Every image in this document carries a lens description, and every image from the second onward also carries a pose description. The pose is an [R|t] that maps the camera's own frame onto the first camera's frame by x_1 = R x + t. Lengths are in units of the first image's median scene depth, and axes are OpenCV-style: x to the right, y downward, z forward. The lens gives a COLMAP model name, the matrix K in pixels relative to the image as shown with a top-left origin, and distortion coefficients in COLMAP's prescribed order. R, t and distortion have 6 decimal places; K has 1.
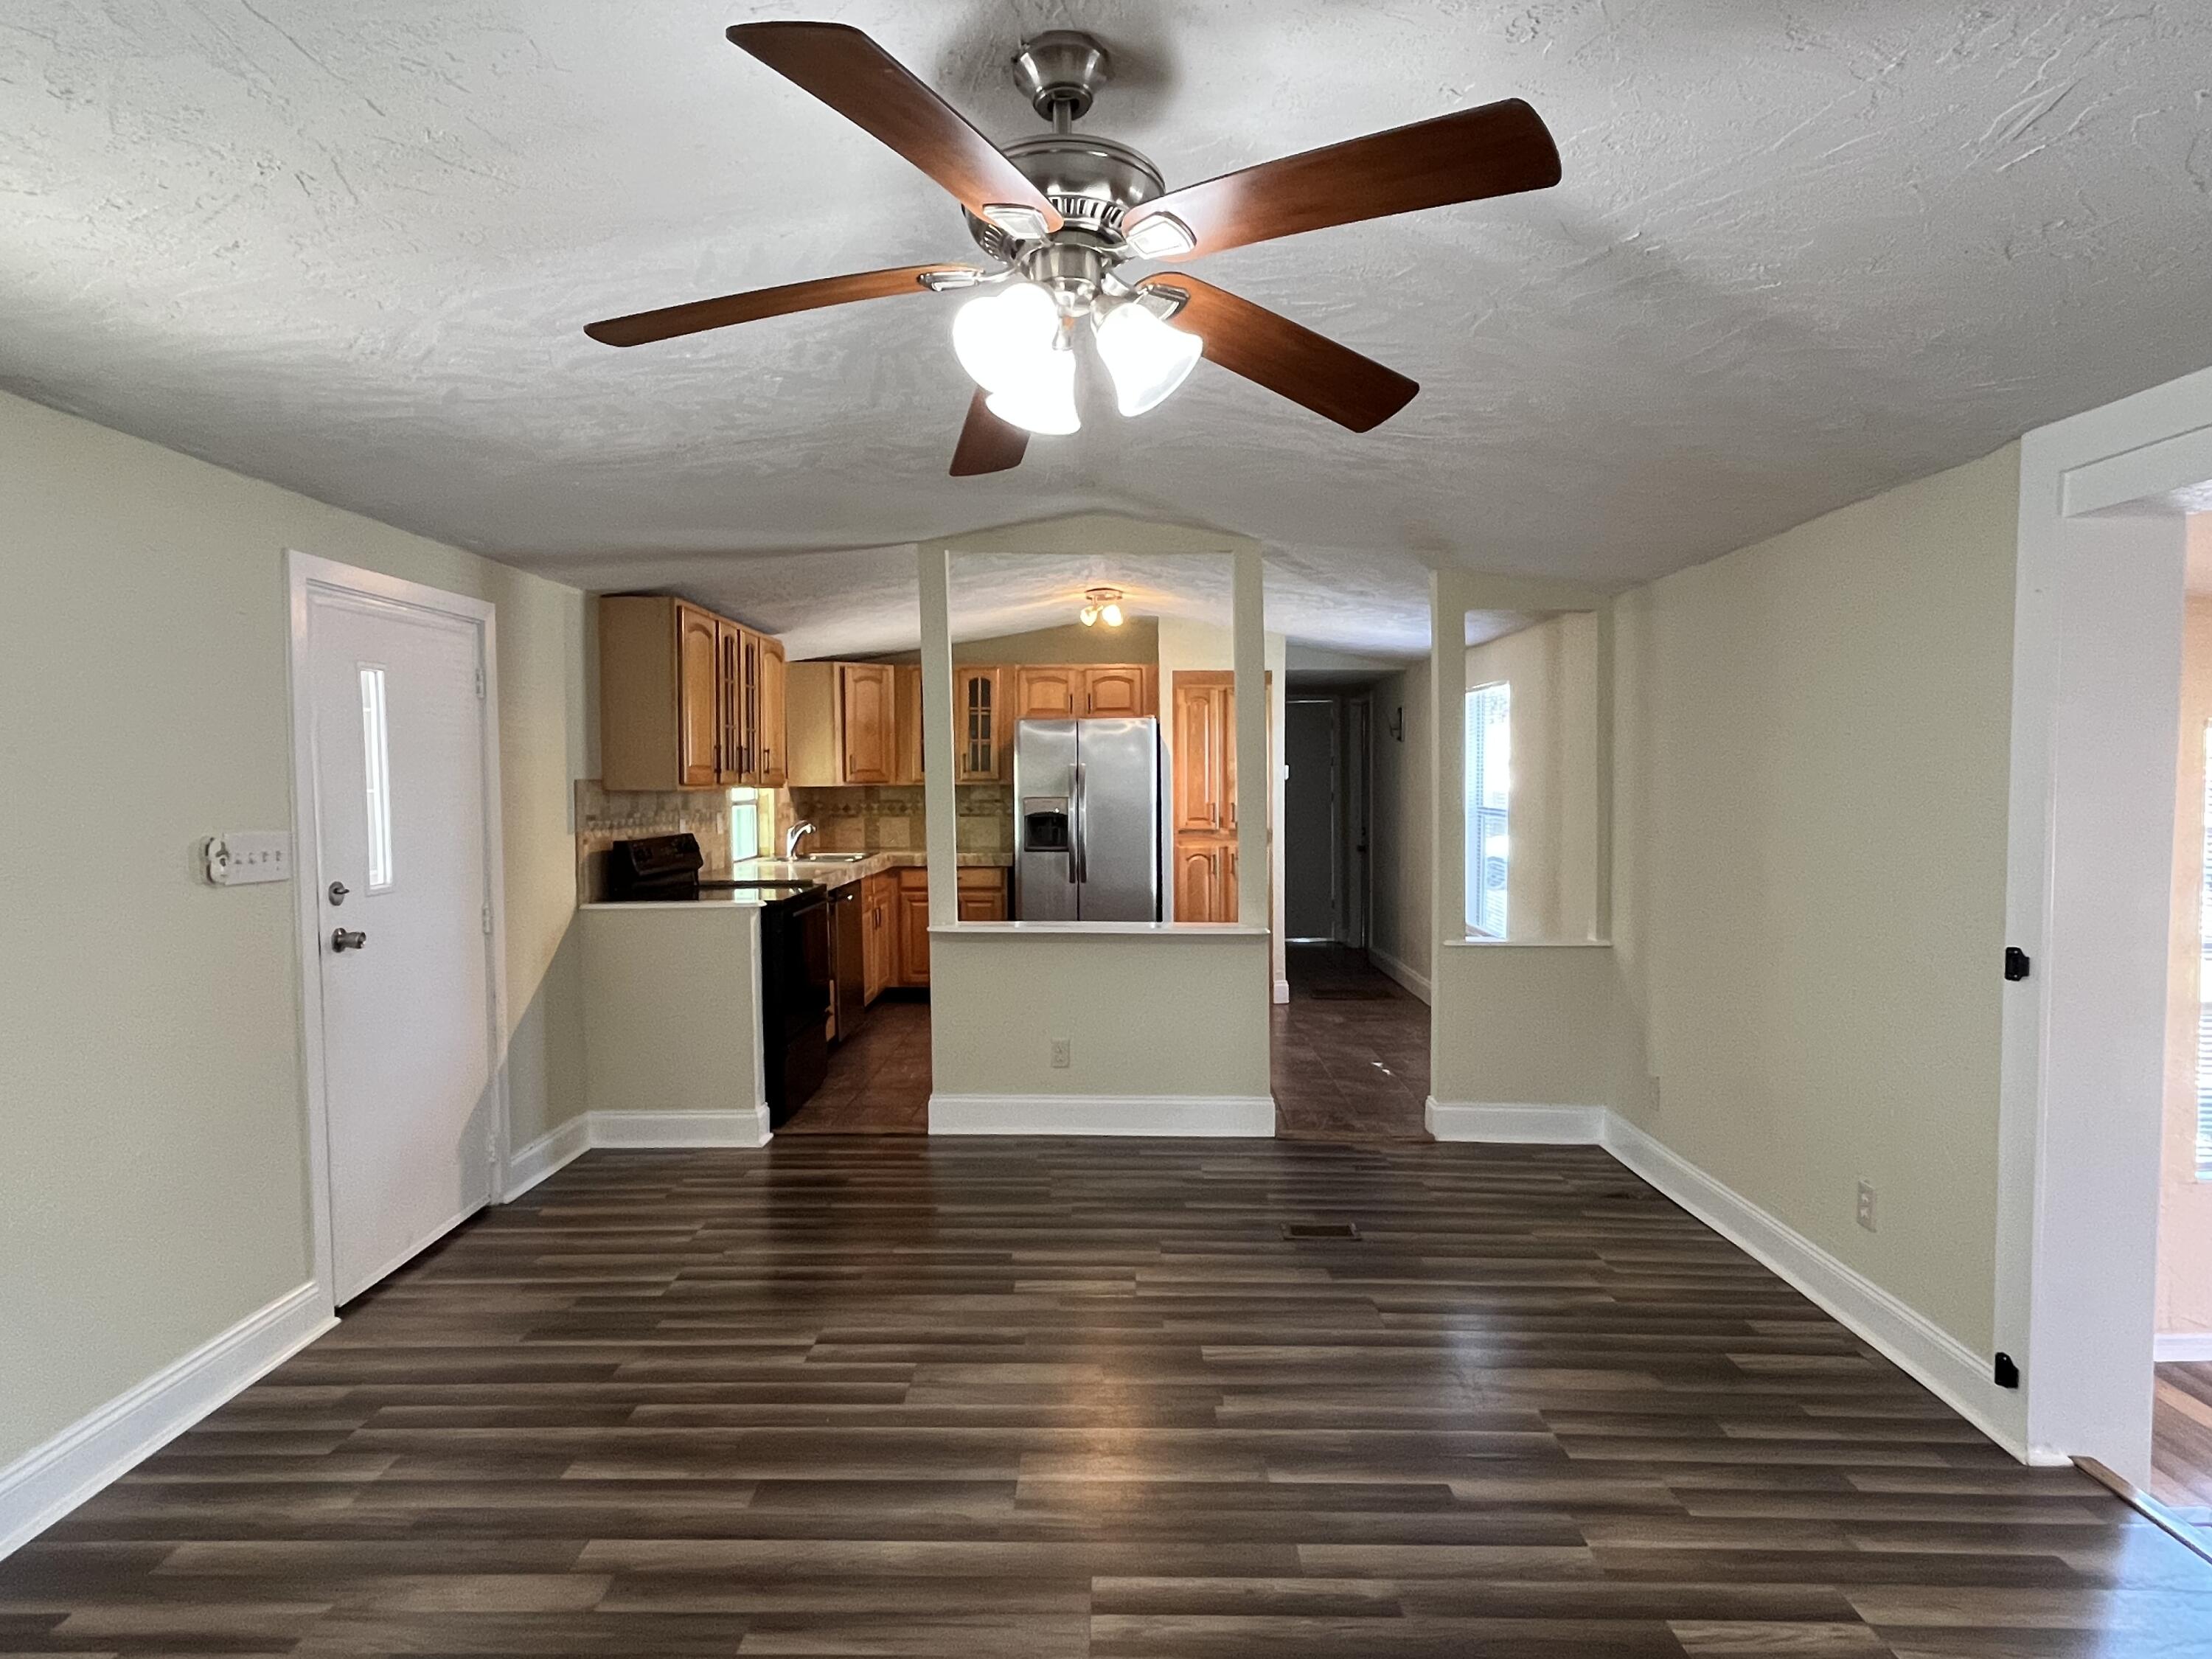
lens RADIAL K [[1225.6, 0, 1105.2], [0, 1225.6, 832.3], [0, 0, 1]] dist [-0.004700, 0.001340]
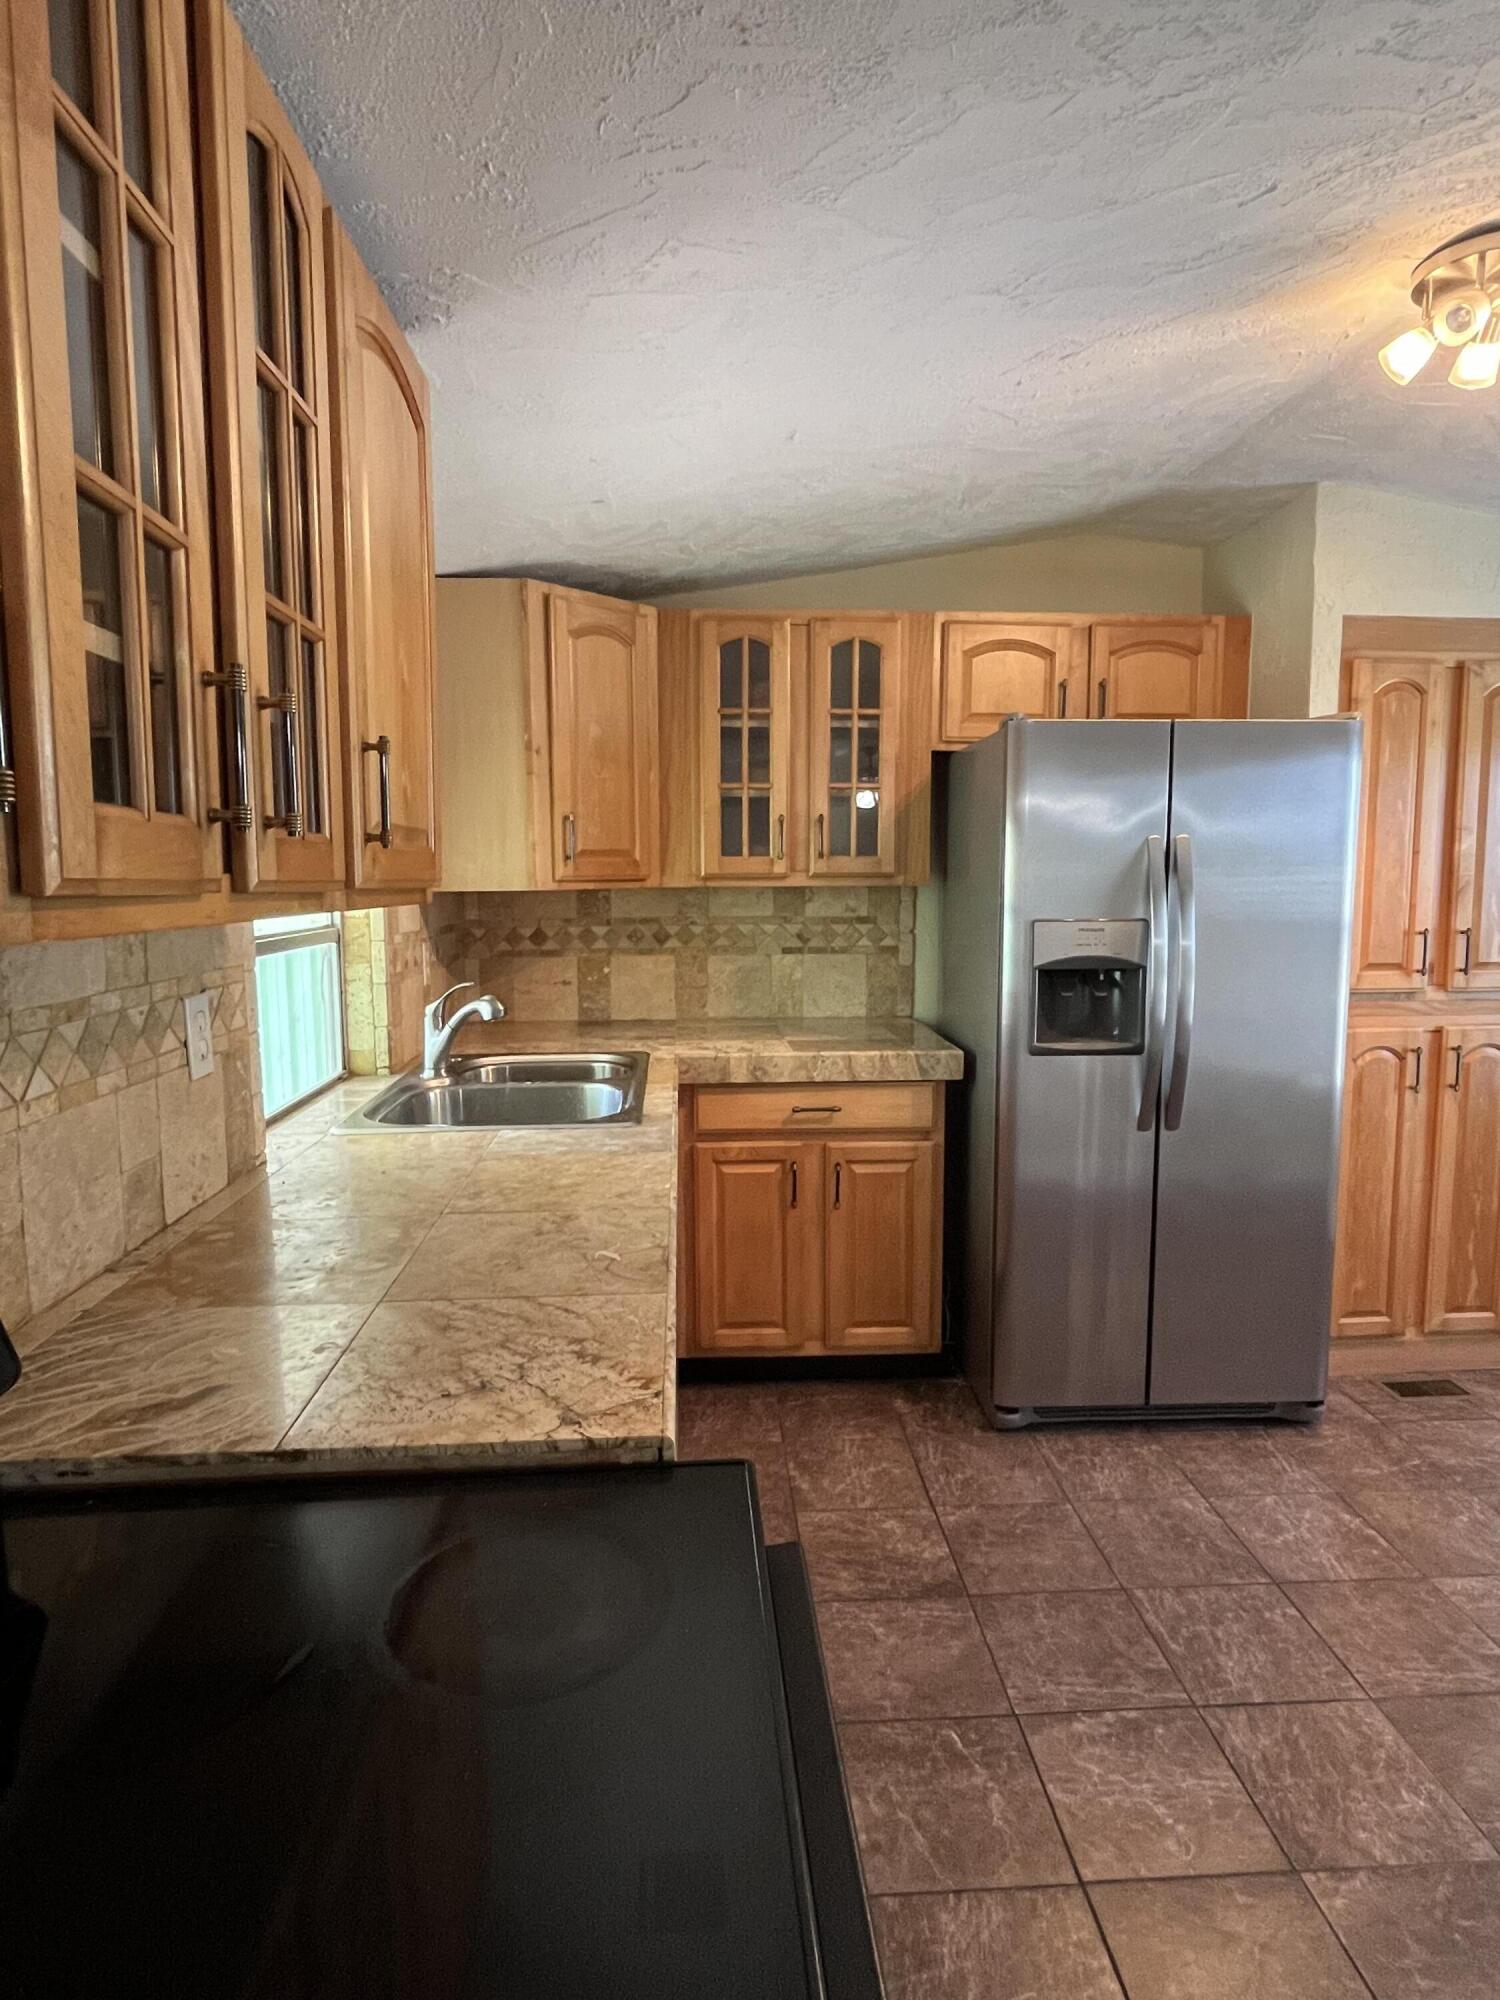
lens RADIAL K [[1108.1, 0, 754.8], [0, 1108.1, 997.9], [0, 0, 1]] dist [-0.004700, 0.001340]
pose [[0.996818, -0.007035, 0.079403, -0.278349], [0.001735, 0.997777, 0.066625, -0.041056], [-0.079695, -0.066276, 0.994614, 0.982839]]
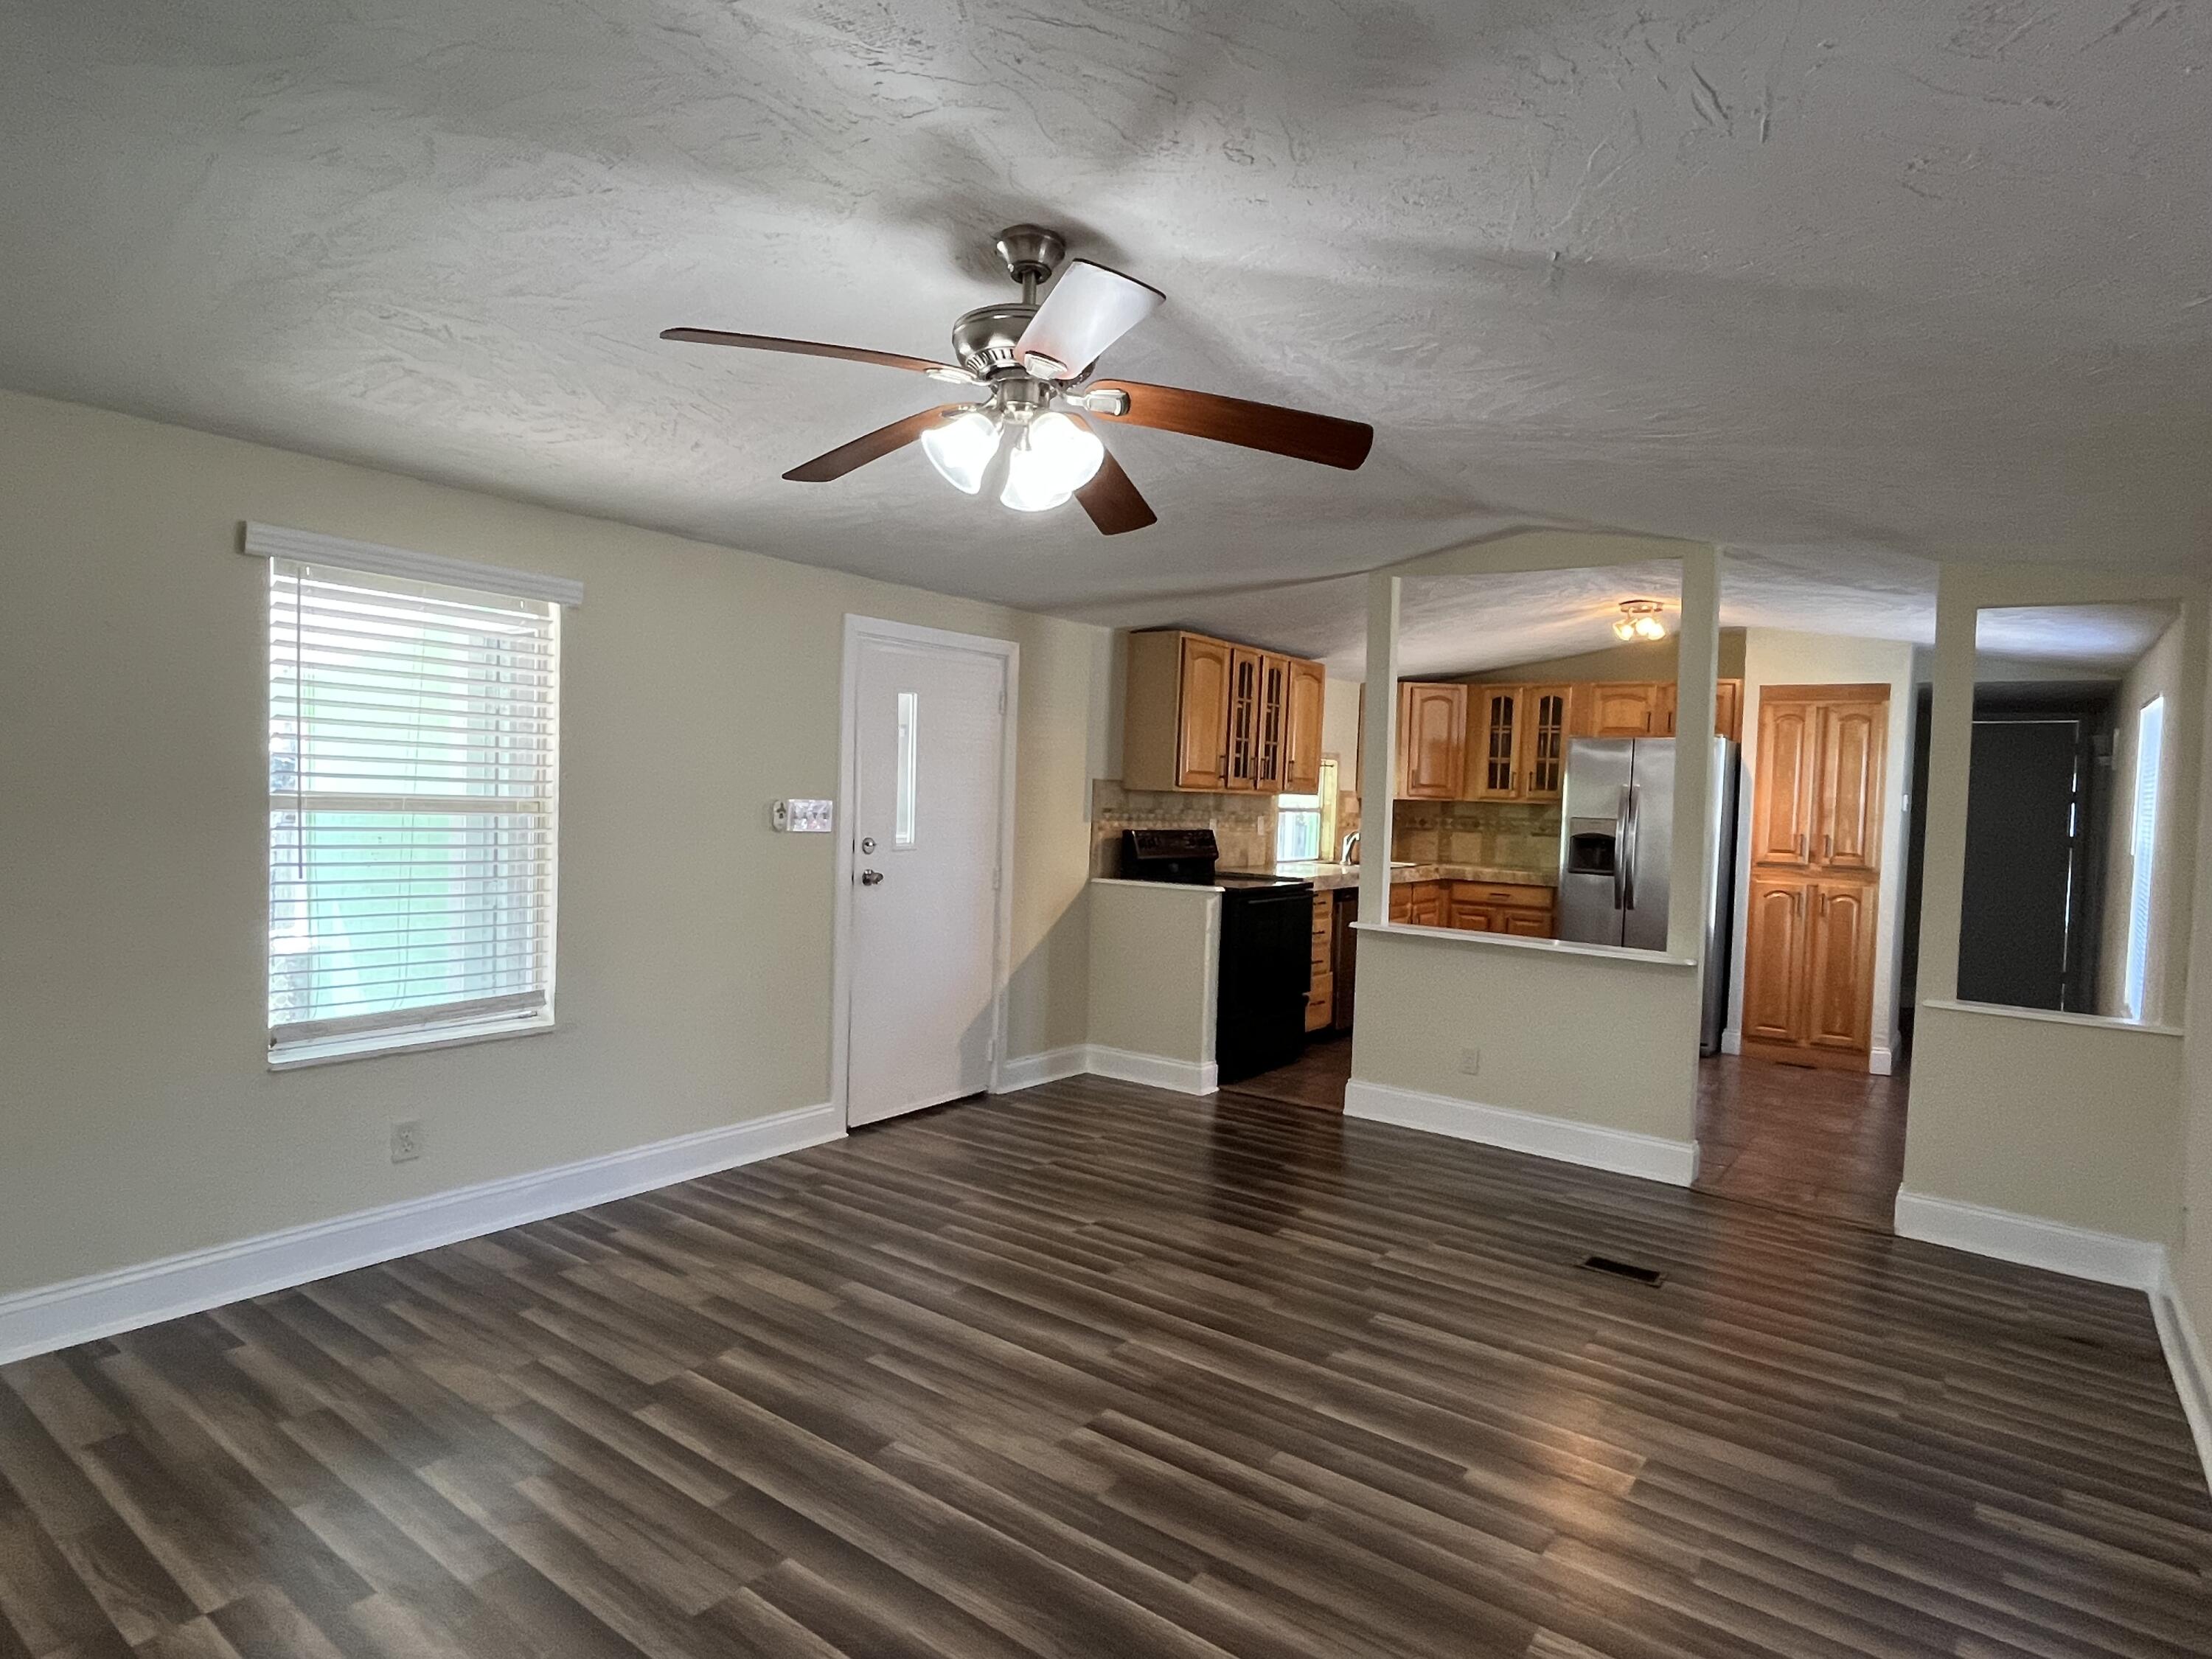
lens RADIAL K [[1225.6, 0, 1093.7], [0, 1225.6, 839.4], [0, 0, 1]] dist [-0.004700, 0.001340]
pose [[0.806257, 0.057814, -0.588733, 0.306004], [-0.065041, 0.997843, 0.008915, 0.007878], [0.587979, 0.031104, 0.808278, -0.017792]]
